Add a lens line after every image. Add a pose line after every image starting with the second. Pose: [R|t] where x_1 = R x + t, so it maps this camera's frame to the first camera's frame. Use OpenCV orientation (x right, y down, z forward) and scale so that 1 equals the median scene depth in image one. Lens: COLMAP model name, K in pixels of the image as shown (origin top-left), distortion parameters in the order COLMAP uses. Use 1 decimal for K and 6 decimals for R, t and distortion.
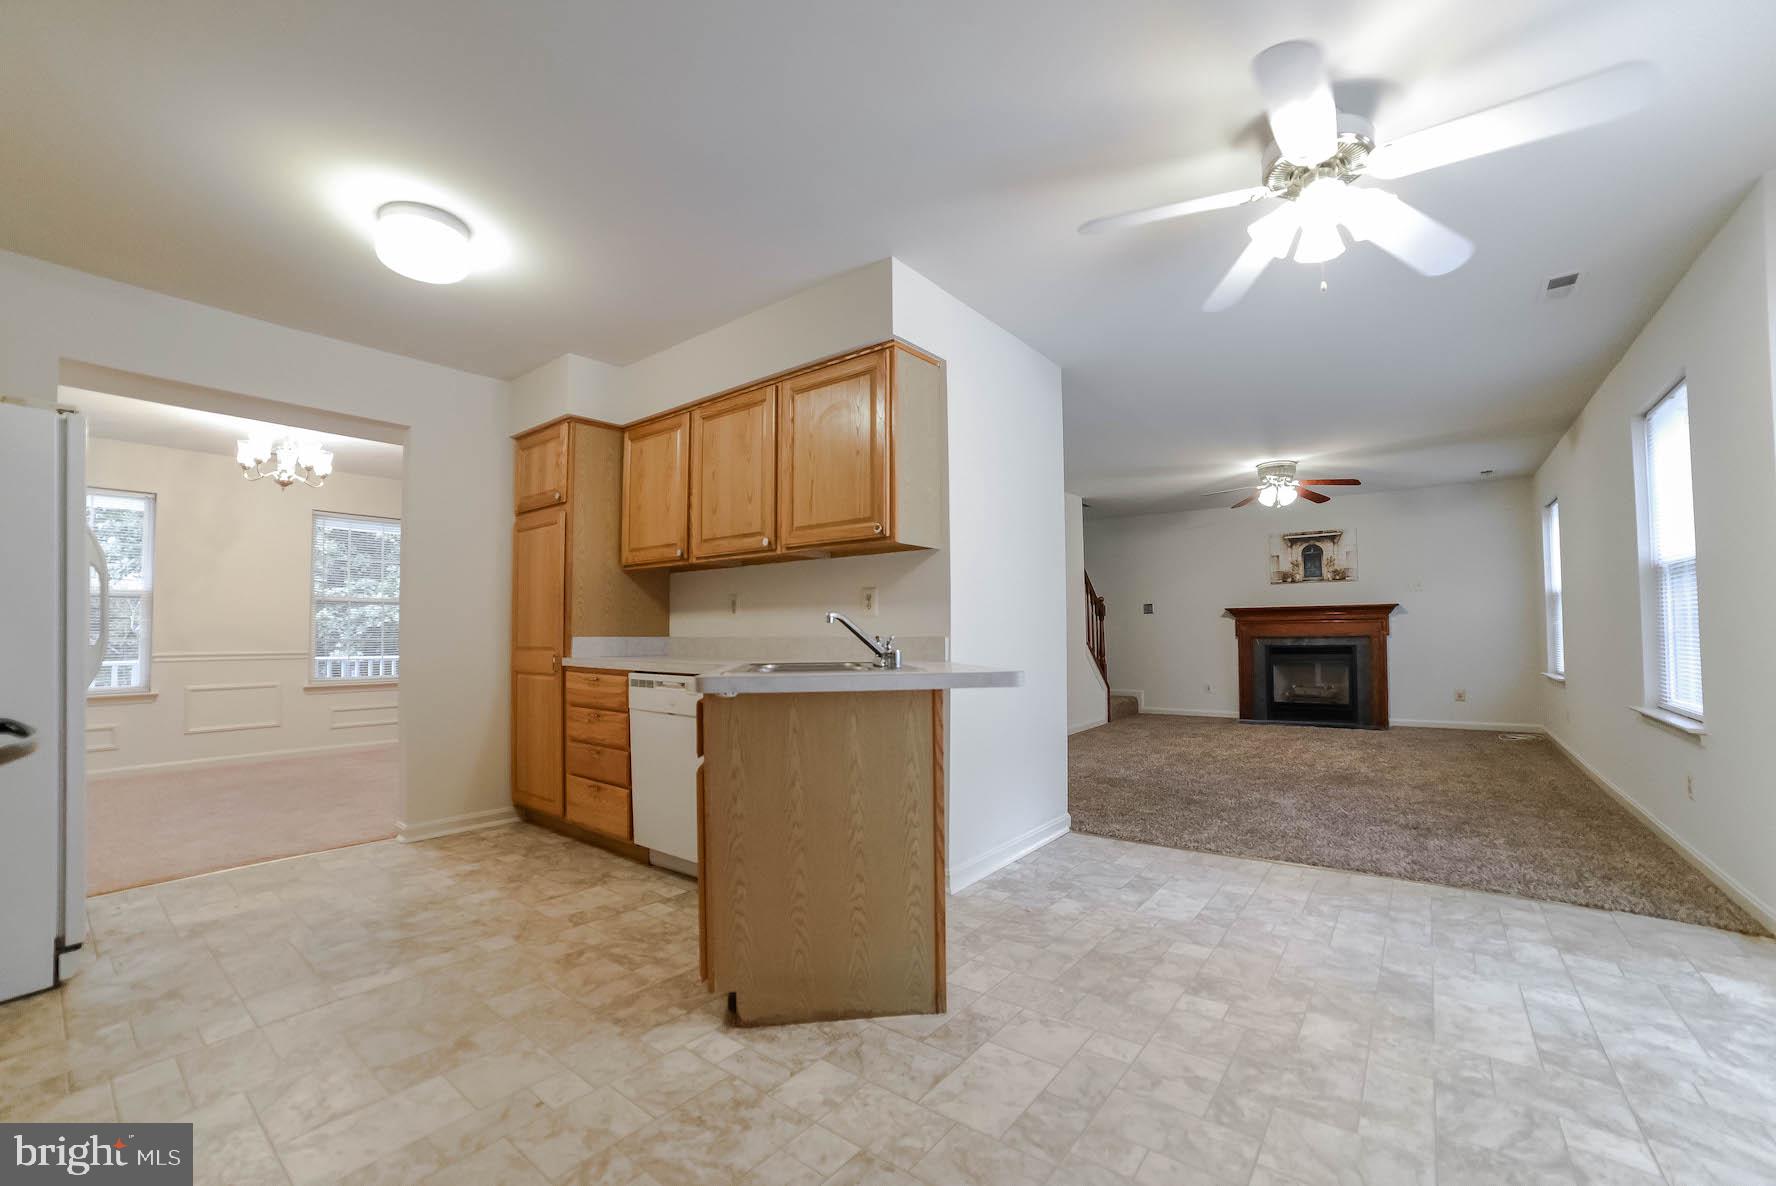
lens RADIAL K [[706.4, 0, 916.6], [0, 706.4, 604.4], [0, 0, 1]] dist [-0.090215, 0.025883]
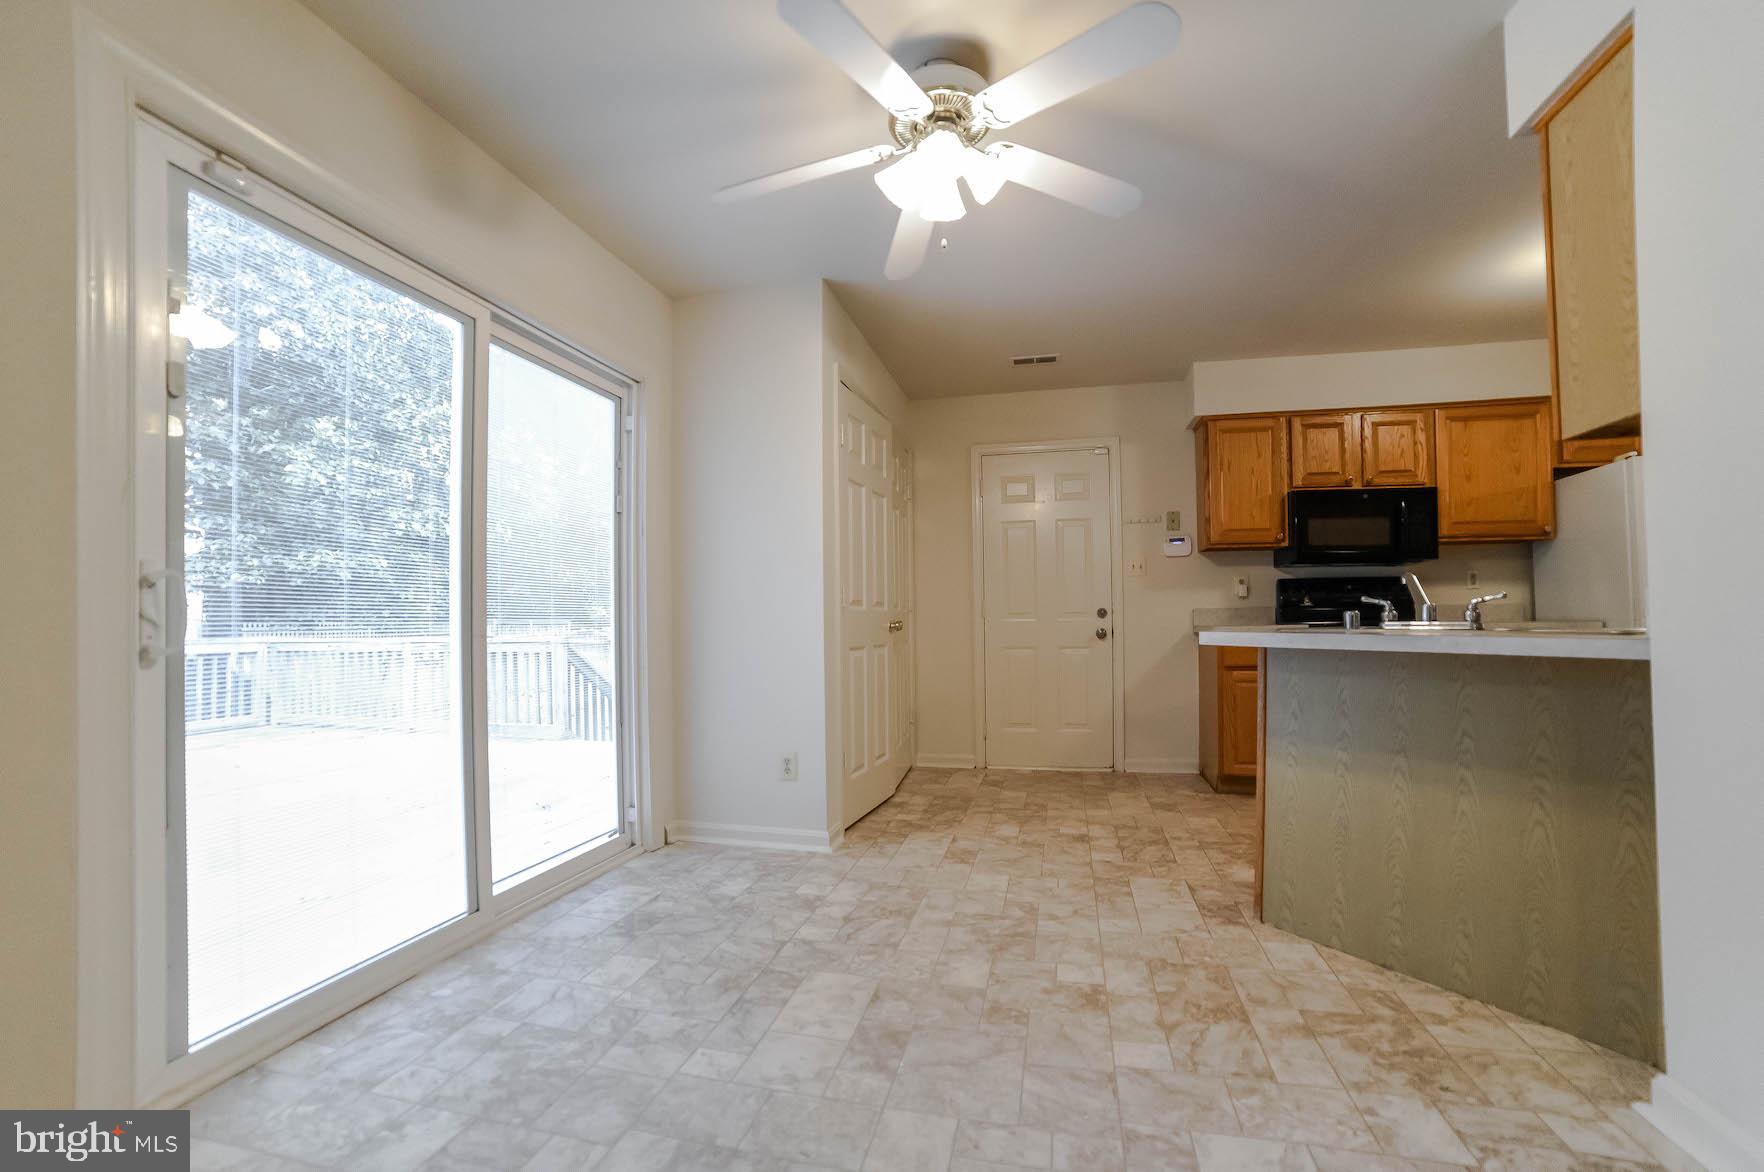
lens RADIAL K [[717.2, 0, 892.7], [0, 717.2, 611.8], [0, 0, 1]] dist [-0.106960, 0.039645]
pose [[-0.918088, 0.017951, -0.395971, 1.112000], [0.043624, 0.997482, -0.055925, 0.104747], [0.393970, -0.068618, -0.916558, 1.935954]]
